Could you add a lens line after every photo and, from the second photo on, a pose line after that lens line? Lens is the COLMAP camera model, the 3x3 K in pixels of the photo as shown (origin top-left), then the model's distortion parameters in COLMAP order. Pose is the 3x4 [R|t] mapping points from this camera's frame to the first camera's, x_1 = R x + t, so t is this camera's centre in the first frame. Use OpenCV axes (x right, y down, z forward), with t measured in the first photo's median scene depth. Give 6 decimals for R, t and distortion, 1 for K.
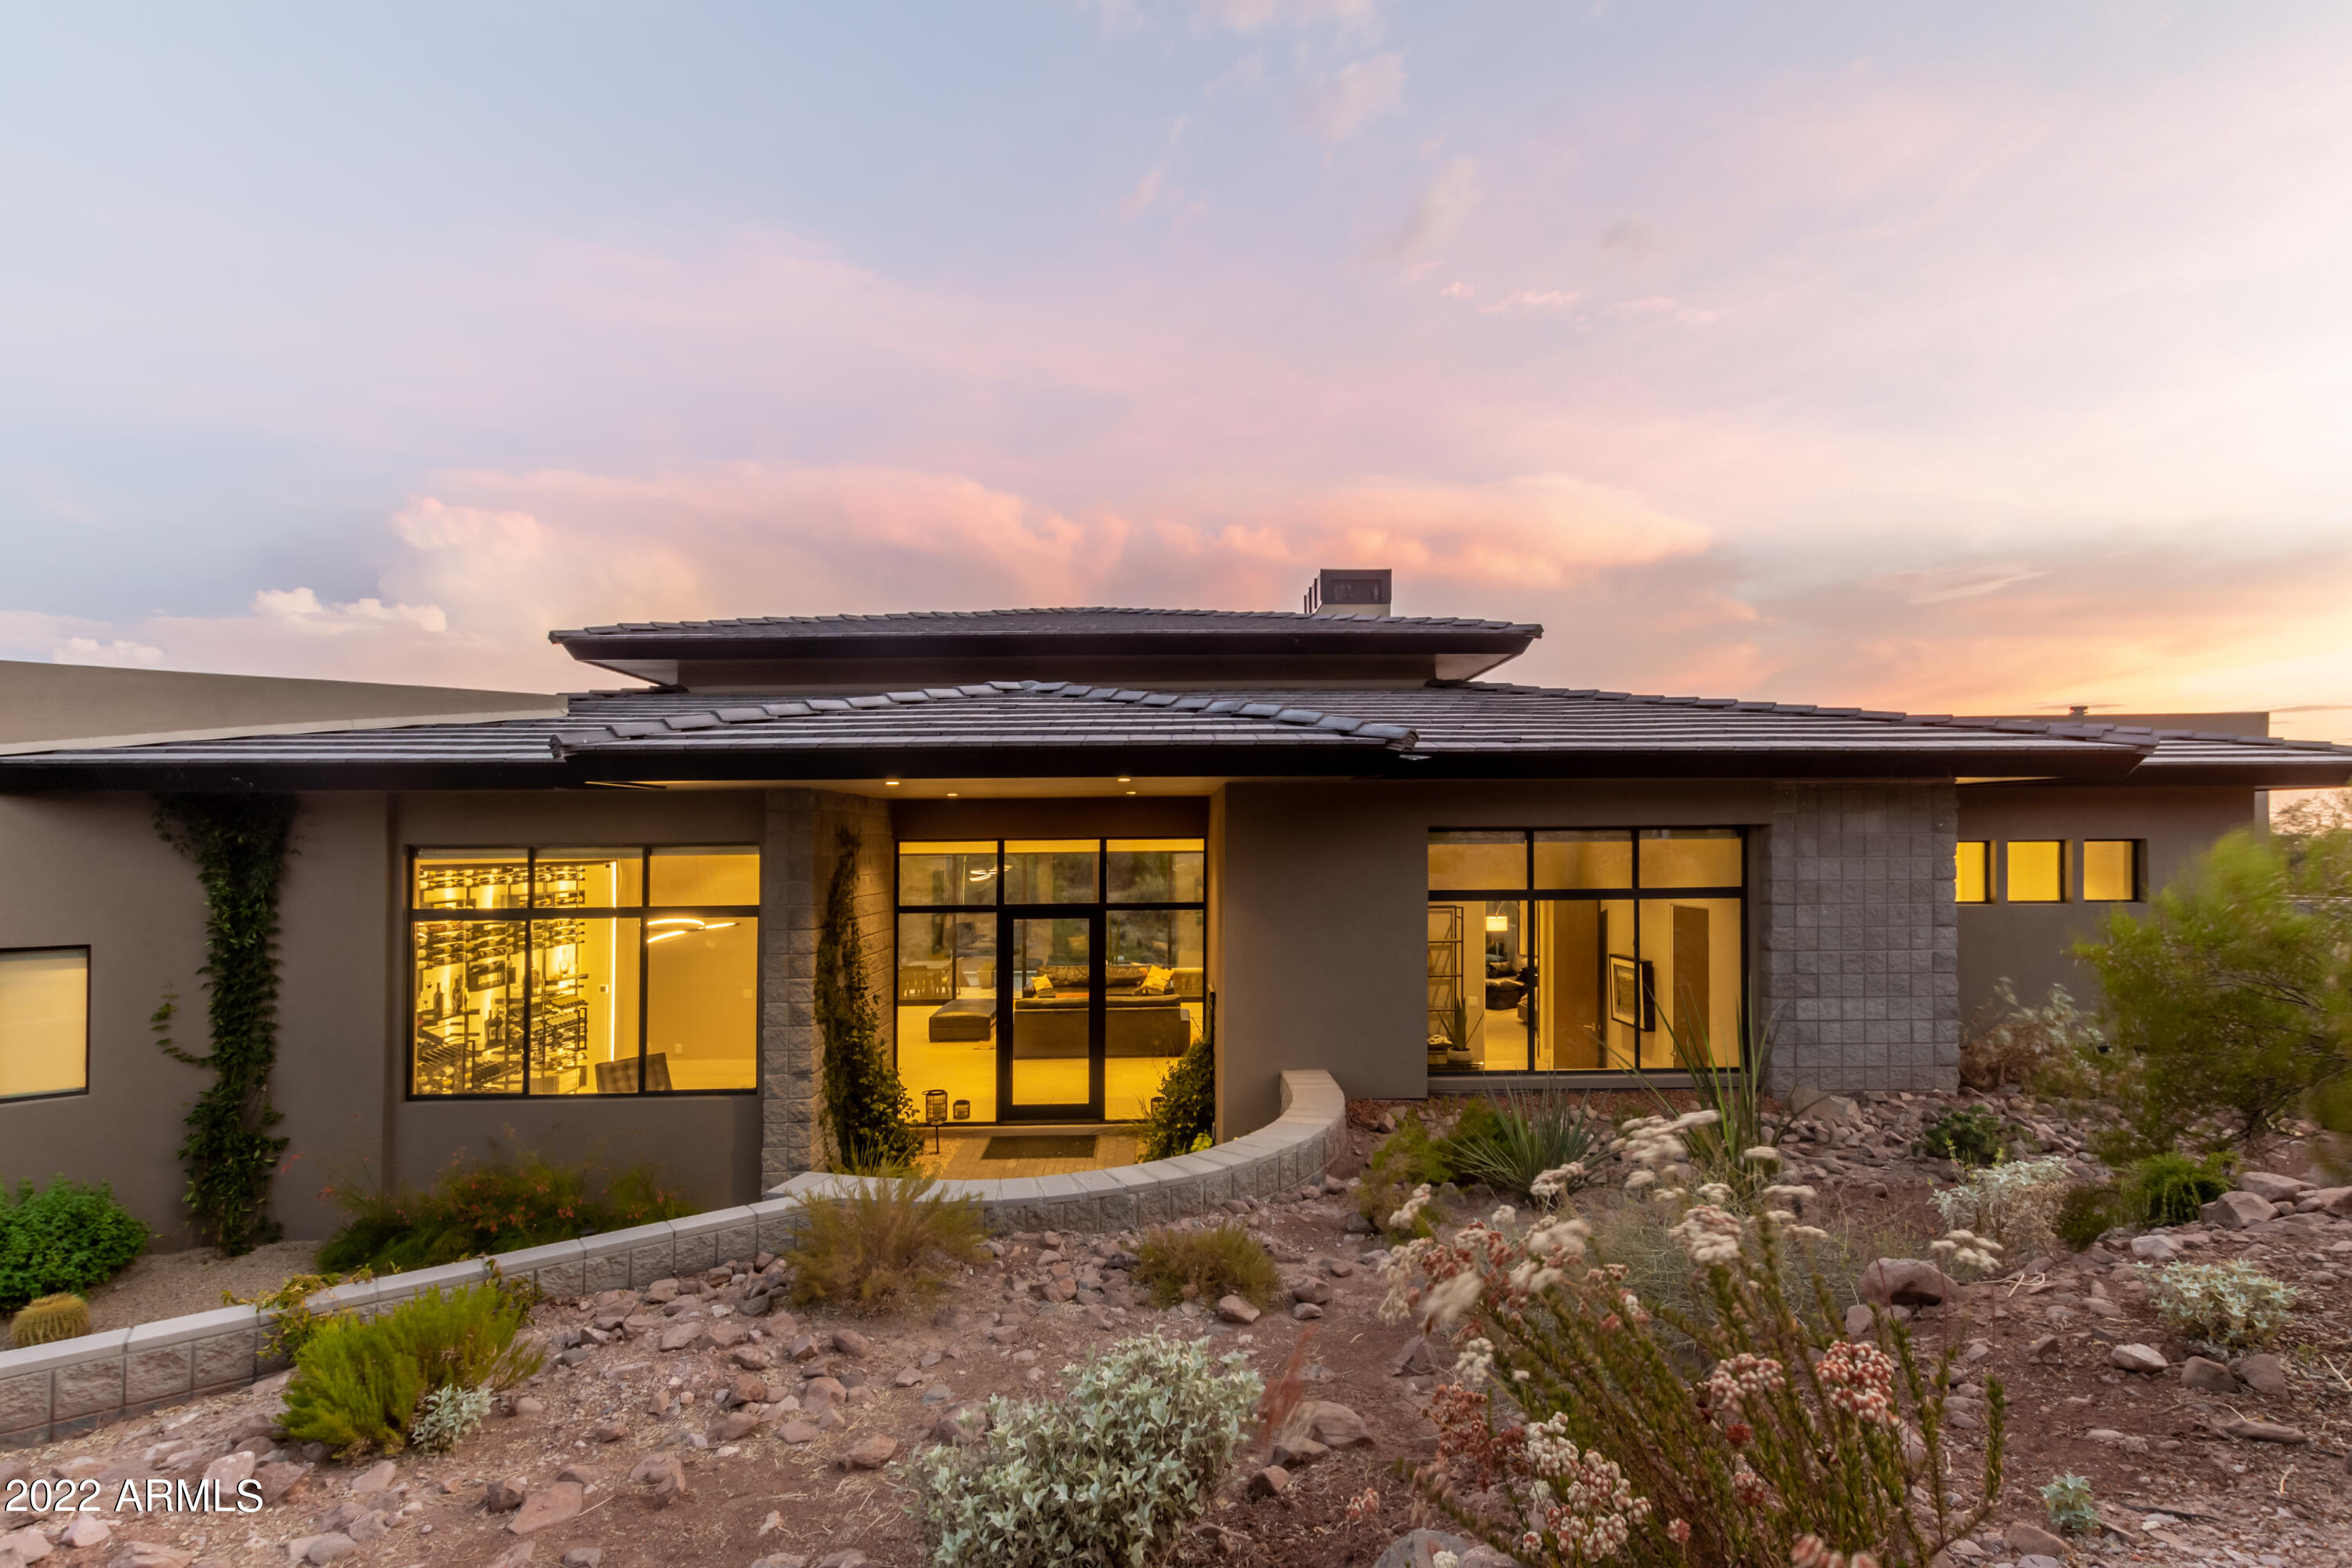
lens RADIAL K [[1088.1, 0, 1175.2], [0, 1088.1, 828.4], [0, 0, 1]] dist [0.005083, -0.000588]
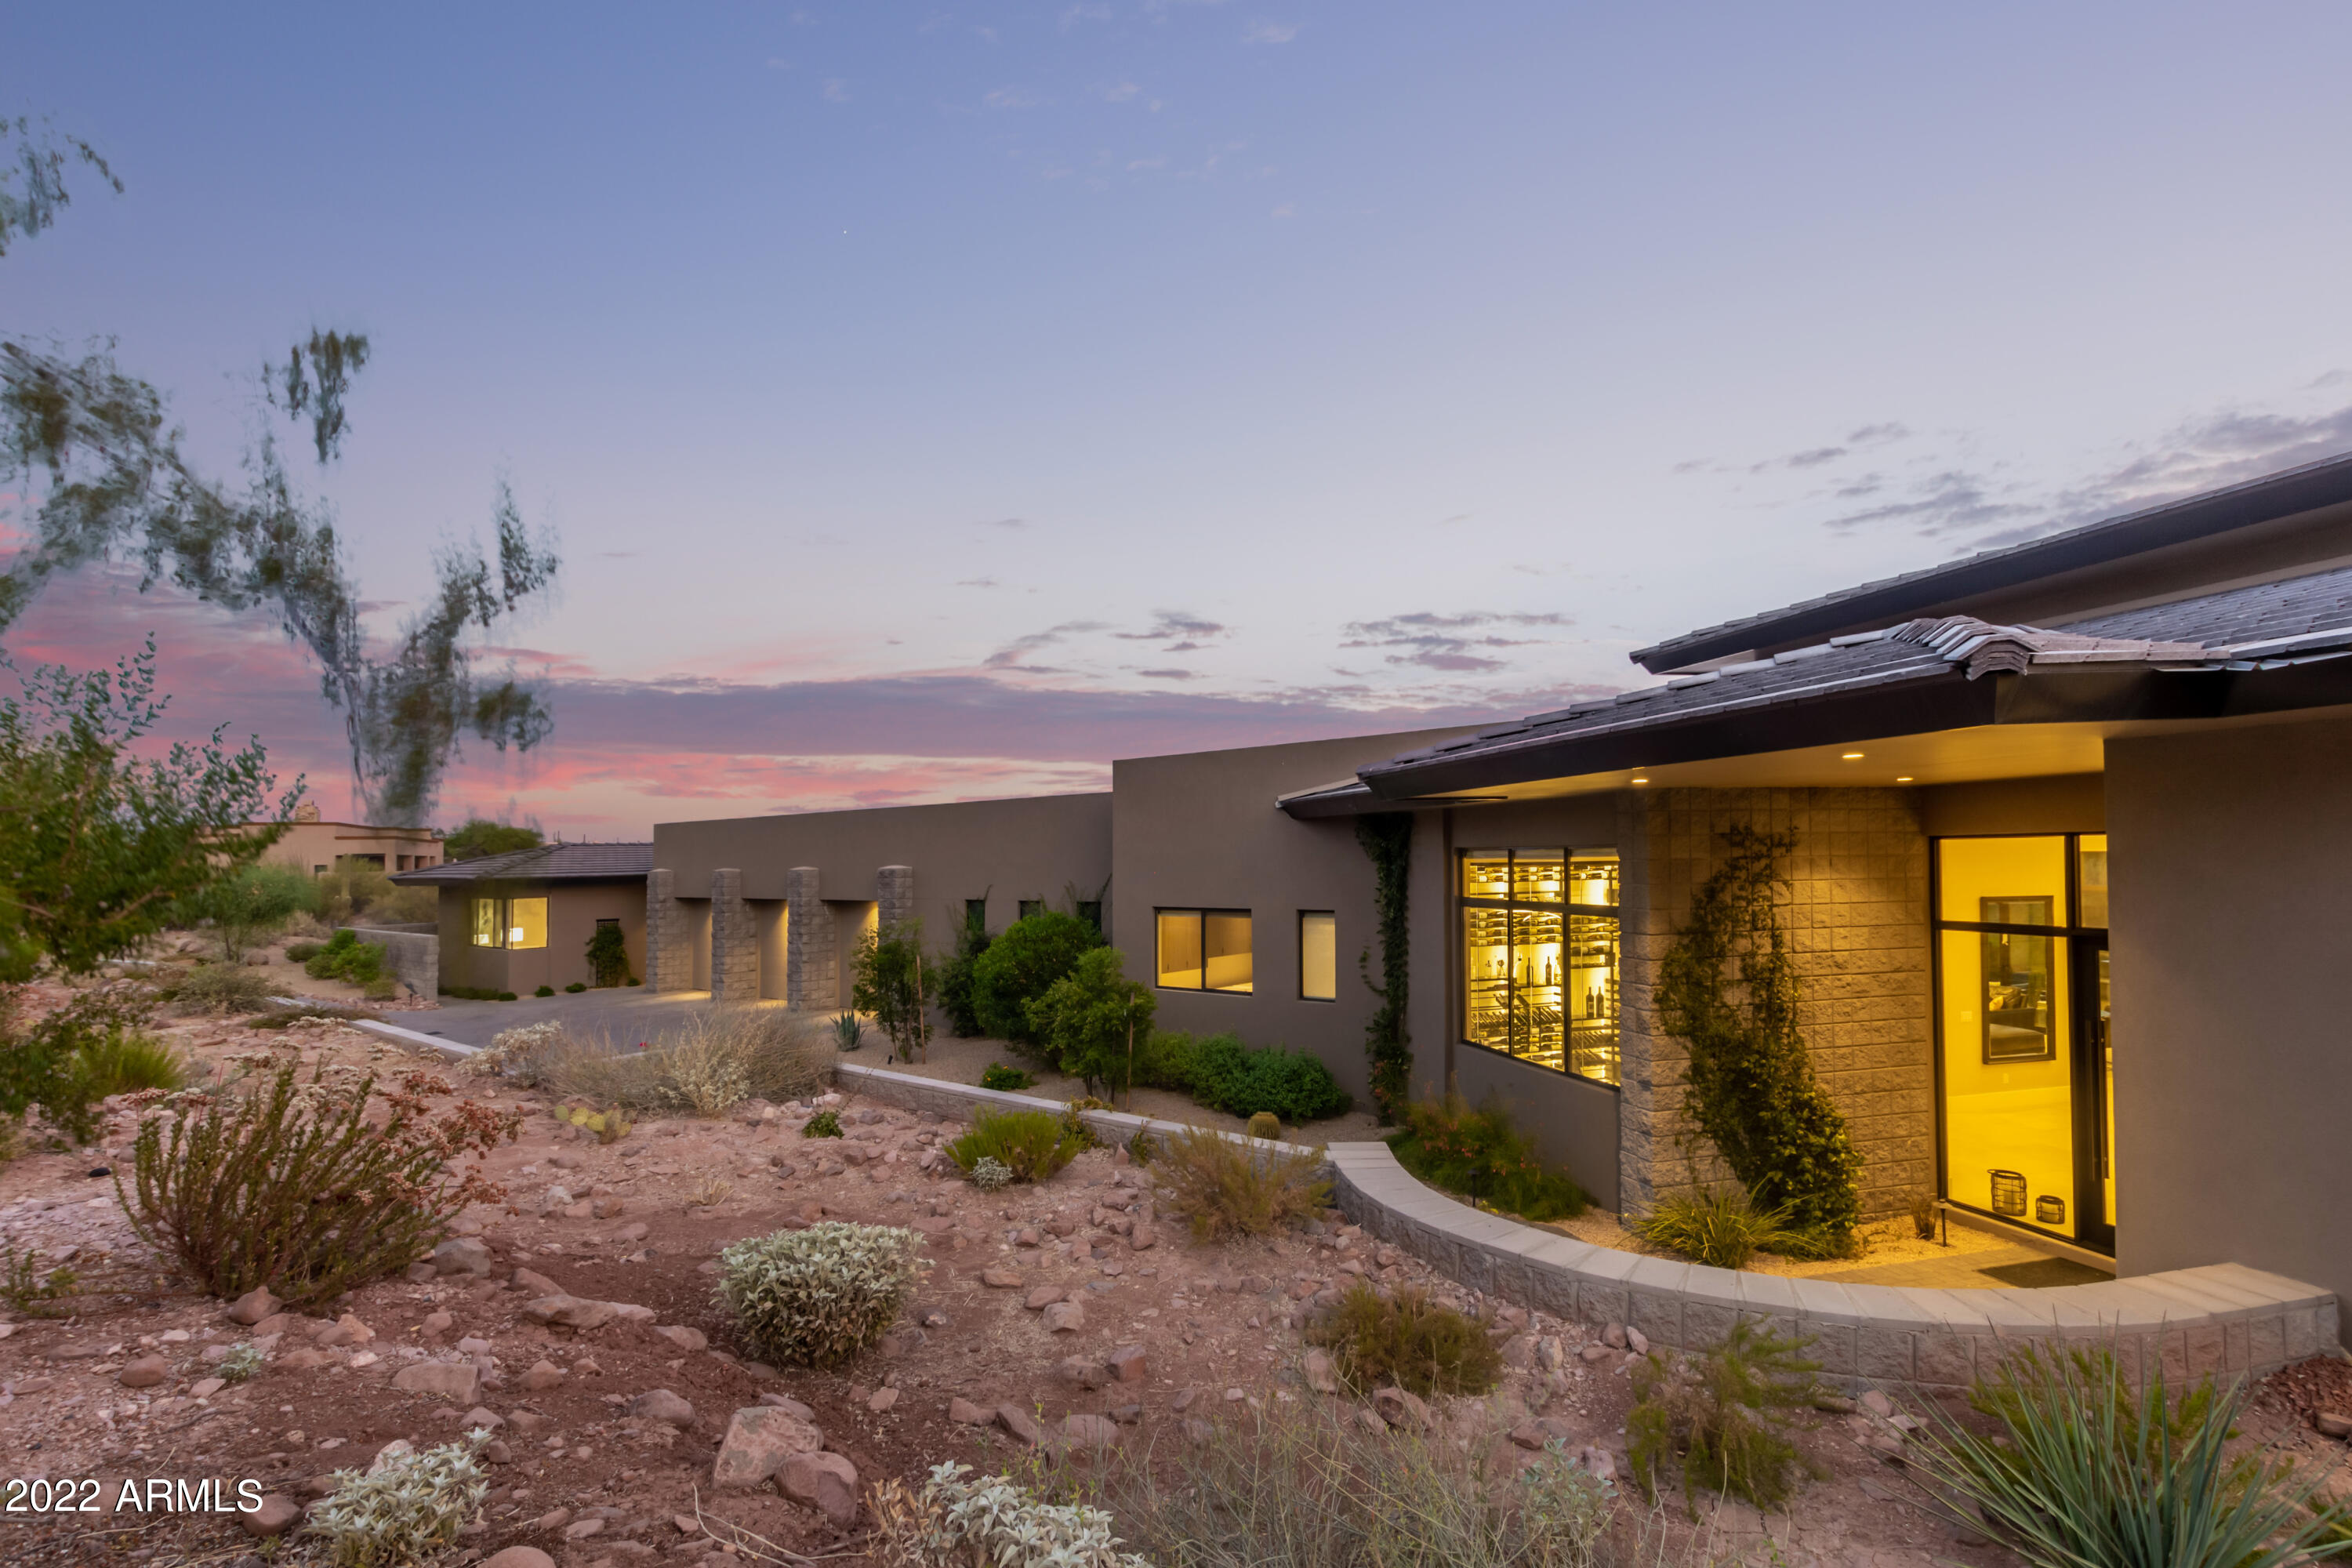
lens RADIAL K [[1096.2, 0, 1195.9], [0, 1096.2, 826.3], [0, 0, 1]] dist [0.000197, -0.002187]
pose [[0.246952, -0.021843, -0.968782, 0.504191], [0.029206, 0.999460, -0.015090, 0.000077], [0.968588, -0.024567, 0.247456, 0.376780]]
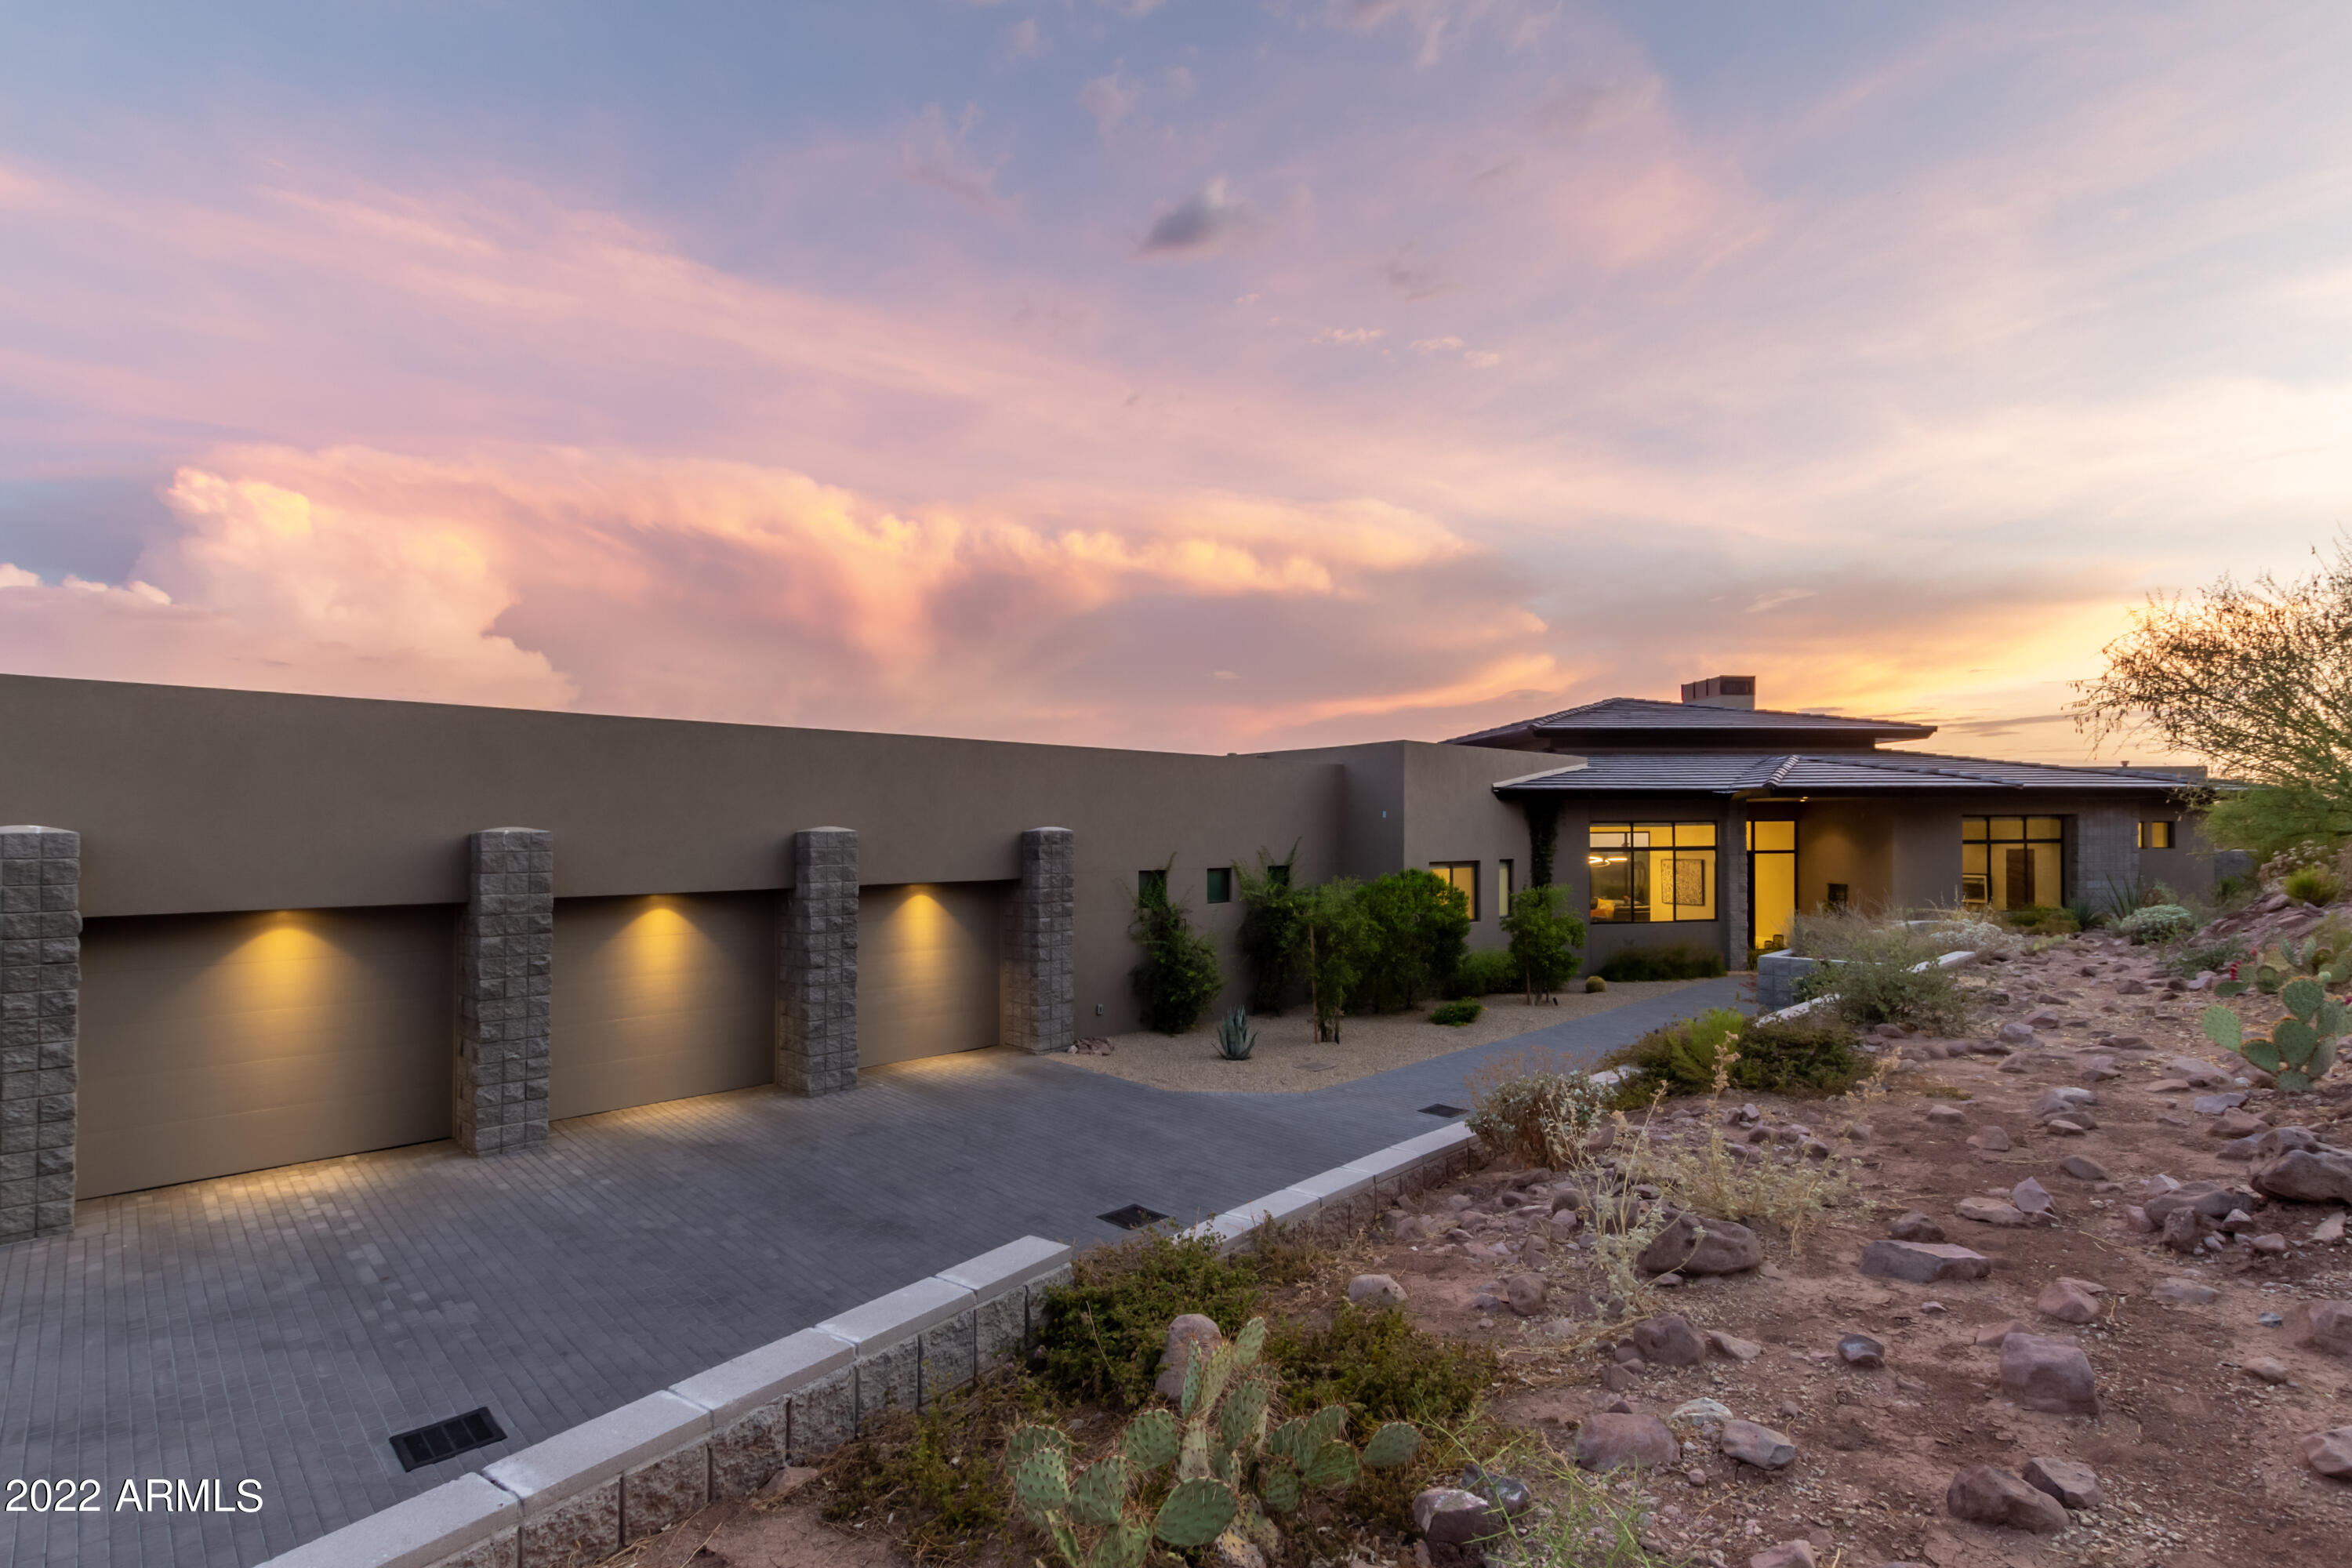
lens RADIAL K [[1150.2, 0, 1120.5], [0, 1150.2, 851.2], [0, 0, 1]] dist [-0.000716, -0.000479]
pose [[0.991579, -0.002021, 0.129485, -2.144326], [-0.000286, 0.999842, 0.017794, 0.036957], [-0.129501, -0.017682, 0.991422, -1.478688]]
